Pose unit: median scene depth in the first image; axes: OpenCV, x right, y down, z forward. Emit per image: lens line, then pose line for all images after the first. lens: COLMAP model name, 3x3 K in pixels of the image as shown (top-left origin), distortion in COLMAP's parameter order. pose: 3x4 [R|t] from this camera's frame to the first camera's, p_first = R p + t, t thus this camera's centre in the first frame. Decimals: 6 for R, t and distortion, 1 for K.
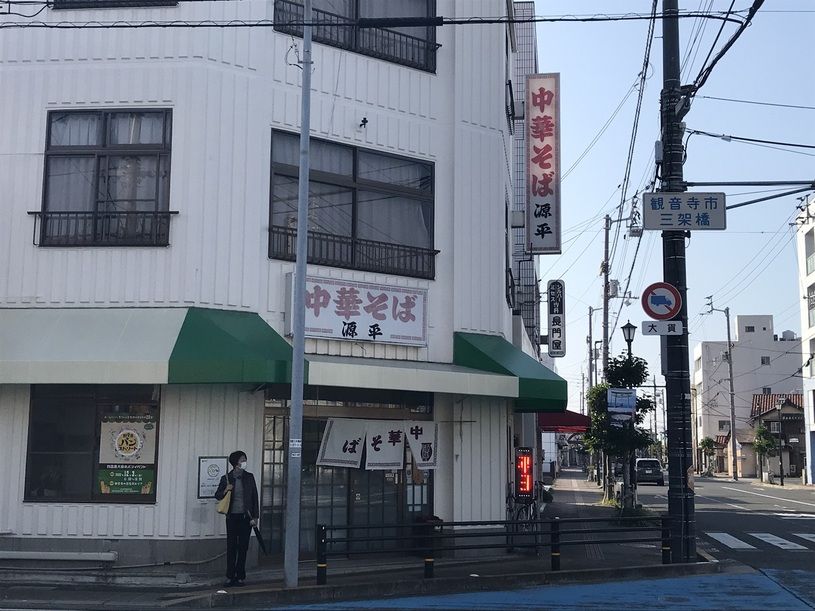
lens RADIAL K [[1075.5, 0, 407.5], [0, 1075.5, 305.5], [0, 0, 1]] dist [-0.003697, -0.011757]
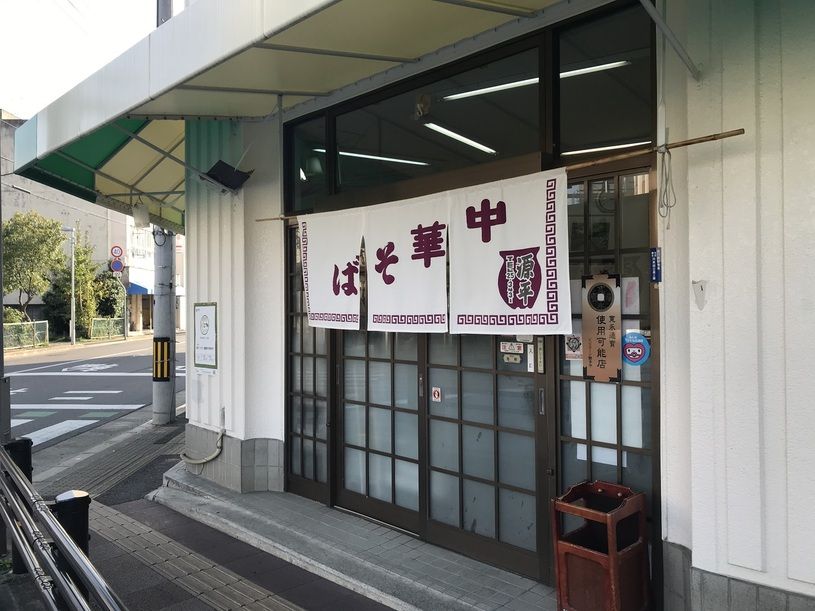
lens RADIAL K [[656.6, 0, 407.5], [0, 656.6, 305.5], [0, 0, 1]] dist [0.113611, -0.000594]
pose [[0.198332, -0.018529, -0.979960, 0.194516], [0.145269, 0.989334, 0.010694, 0.136647], [0.969310, -0.144479, 0.198908, 0.927100]]
